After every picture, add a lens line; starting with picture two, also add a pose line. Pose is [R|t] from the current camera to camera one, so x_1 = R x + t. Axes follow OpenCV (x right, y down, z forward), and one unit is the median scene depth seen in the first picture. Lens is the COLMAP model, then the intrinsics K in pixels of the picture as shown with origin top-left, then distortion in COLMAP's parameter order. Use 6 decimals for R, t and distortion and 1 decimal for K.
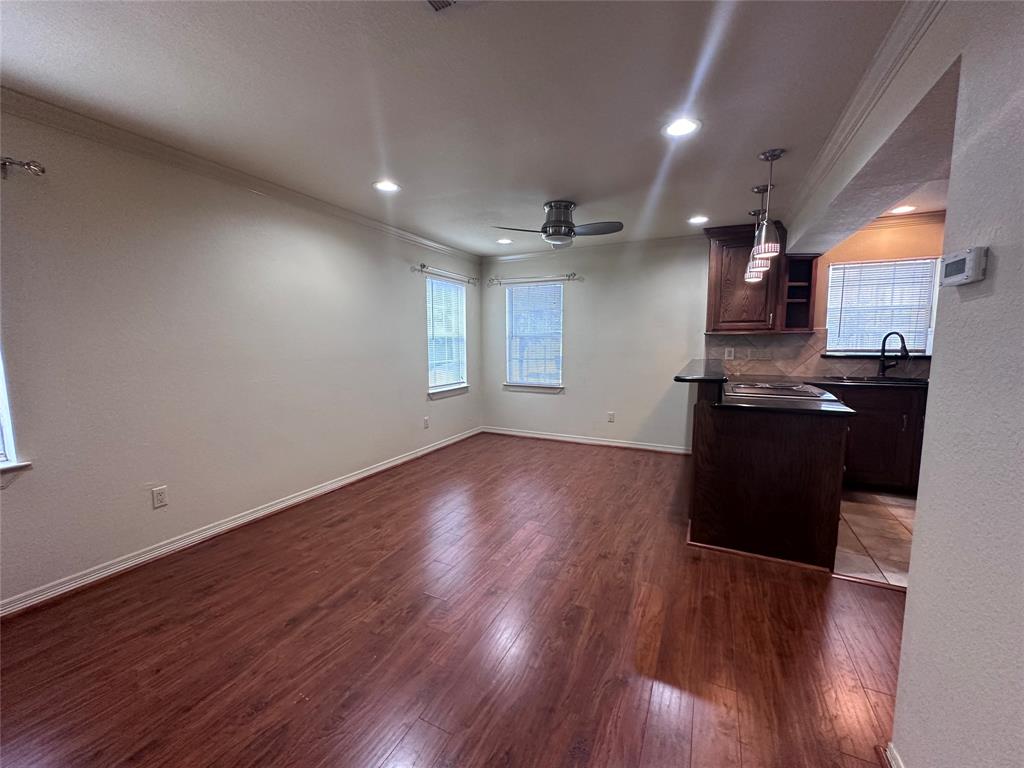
lens RADIAL K [[408.6, 0, 512.0], [0, 408.6, 384.0], [0, 0, 1]] dist [-0.001100, 0.000183]
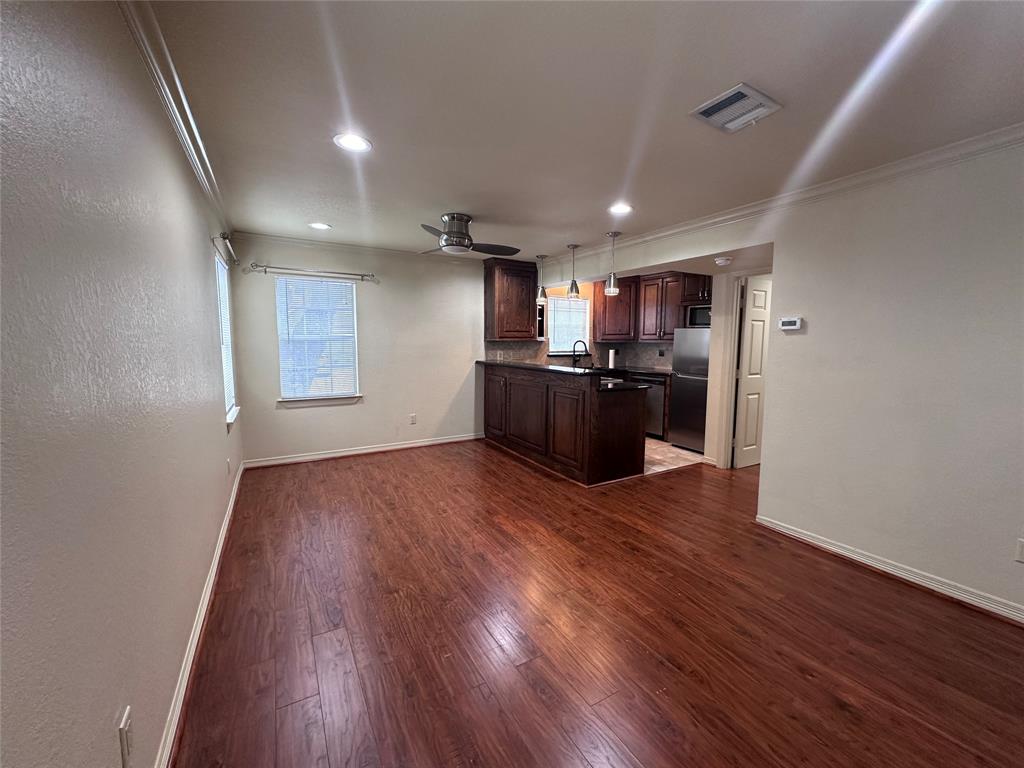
lens RADIAL K [[408.6, 0, 512.0], [0, 408.6, 384.0], [0, 0, 1]] dist [-0.001100, 0.000183]
pose [[0.553836, -0.080818, 0.828694, -0.593058], [0.083285, 0.995664, 0.041440, -0.037602], [-0.828450, 0.046066, 0.558165, 0.268446]]
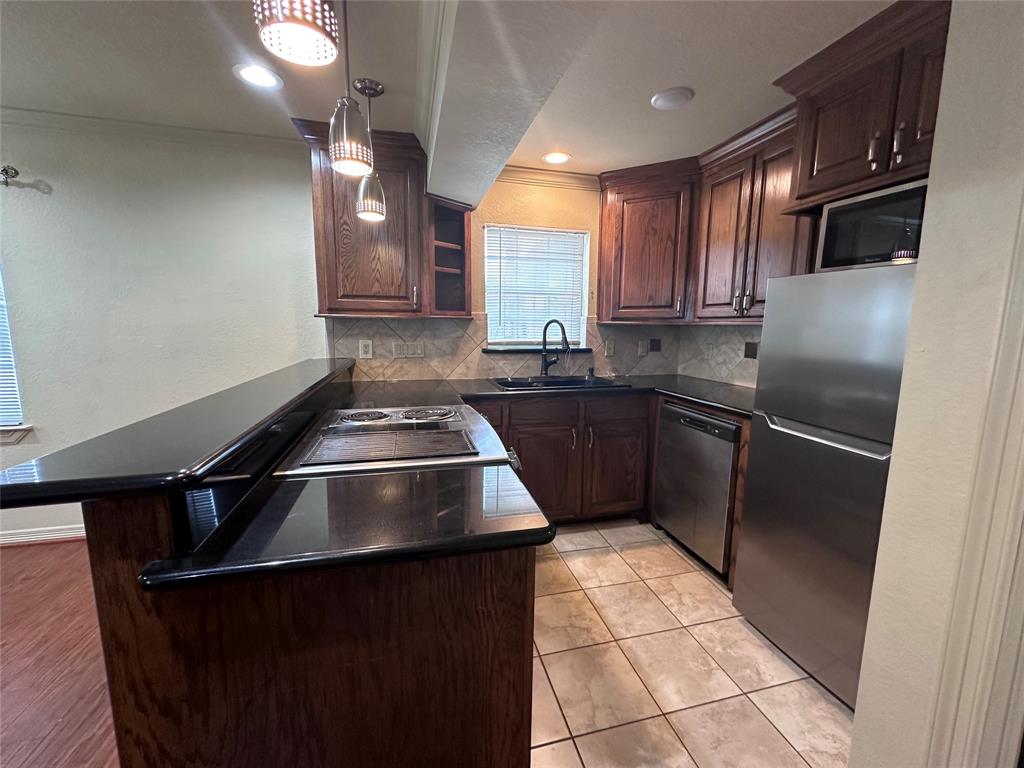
lens RADIAL K [[408.6, 0, 512.0], [0, 408.6, 384.0], [0, 0, 1]] dist [-0.001100, 0.000183]
pose [[0.760188, -0.078402, 0.644955, 0.322890], [0.056072, 0.996905, 0.055096, -0.046882], [-0.647279, -0.005720, 0.762232, 0.410226]]
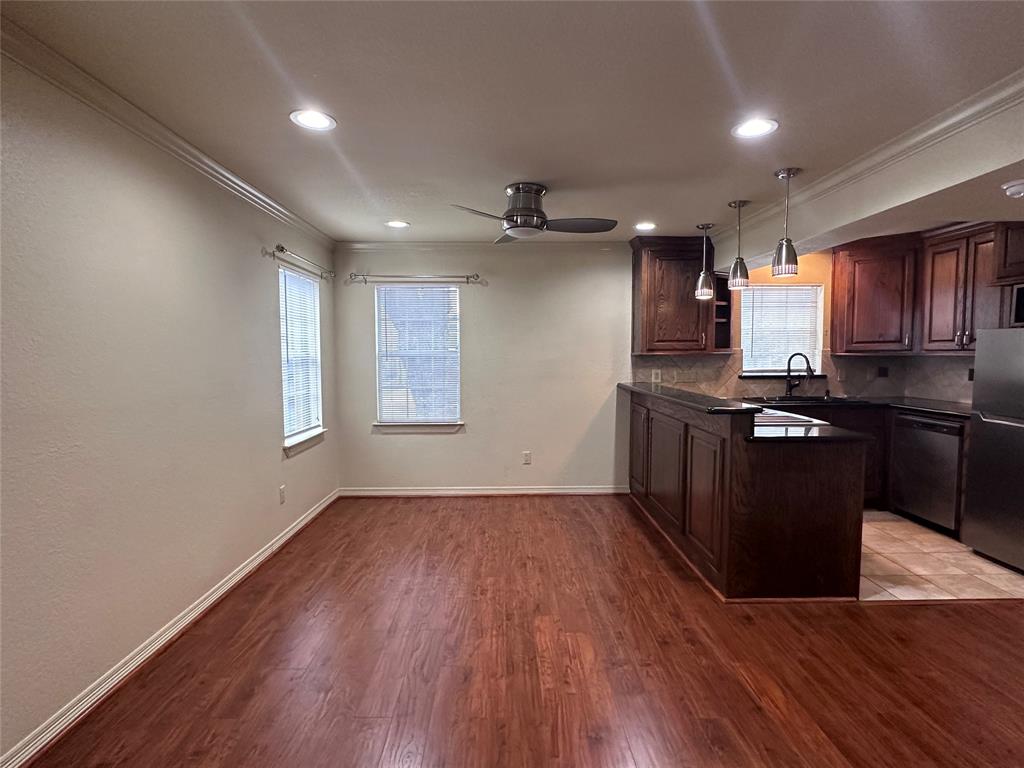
lens RADIAL K [[518.7, 0, 511.0], [0, 518.7, 387.9], [0, 0, 1]] dist [-0.002609, 0.001543]
pose [[0.889184, -0.031459, 0.456468, -0.303752], [0.051127, 0.998217, -0.030798, -0.031861], [-0.454685, 0.050722, 0.889207, 0.143734]]
